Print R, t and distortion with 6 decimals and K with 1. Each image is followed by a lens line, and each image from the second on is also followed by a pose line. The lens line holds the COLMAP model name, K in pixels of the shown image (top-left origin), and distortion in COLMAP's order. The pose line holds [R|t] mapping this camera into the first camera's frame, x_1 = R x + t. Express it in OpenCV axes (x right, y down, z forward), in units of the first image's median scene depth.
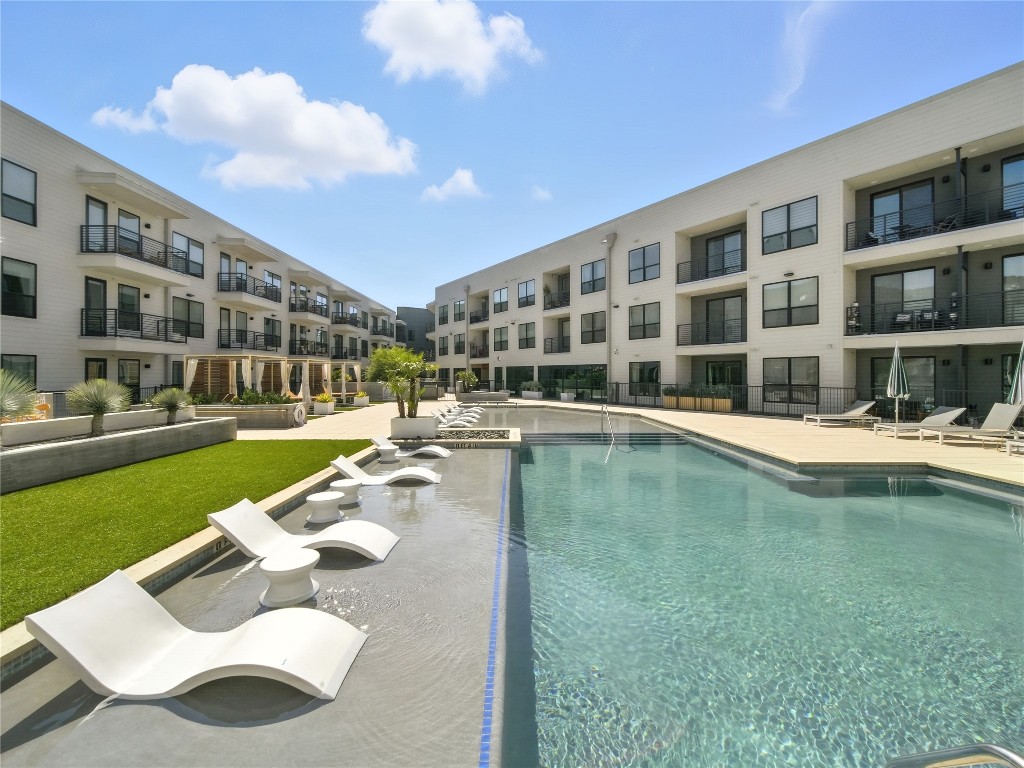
lens RADIAL K [[414.2, 0, 508.1], [0, 414.2, 374.3], [0, 0, 1]] dist [0.001319, 0.000242]
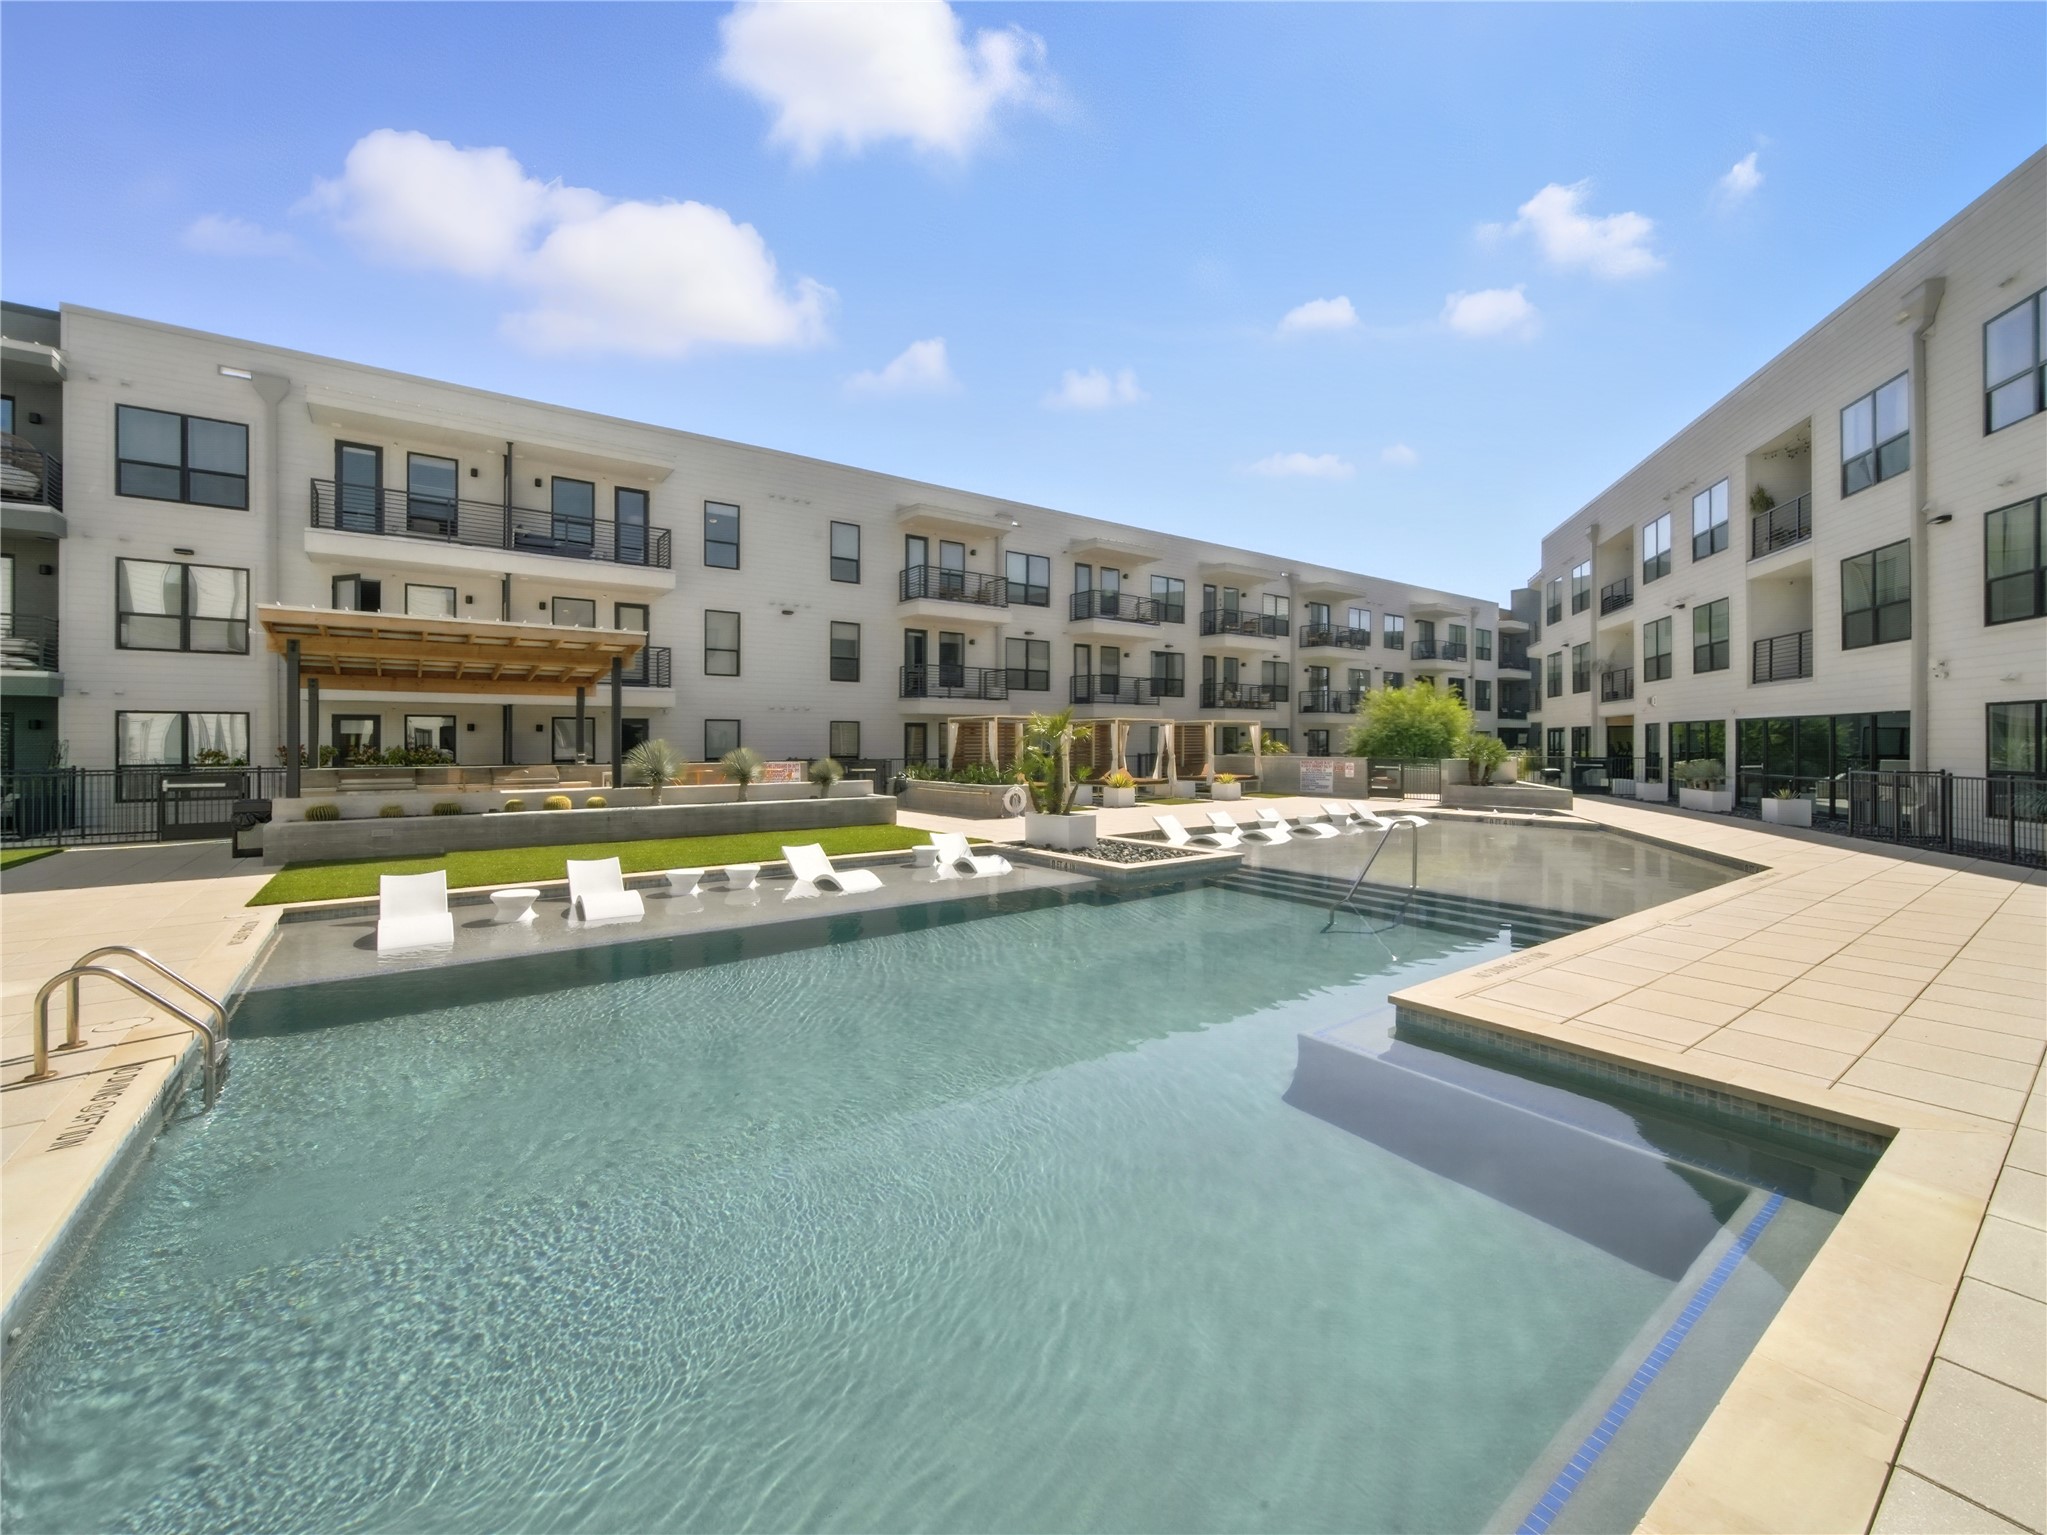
lens RADIAL K [[828.0, 0, 1015.6], [0, 828.0, 748.2], [0, 0, 1]] dist [0.001319, 0.000242]
pose [[0.600273, 0.008452, -0.799750, 0.339225], [-0.001161, 0.999952, 0.009696, -0.002700], [0.799794, -0.004892, 0.600254, 0.097977]]
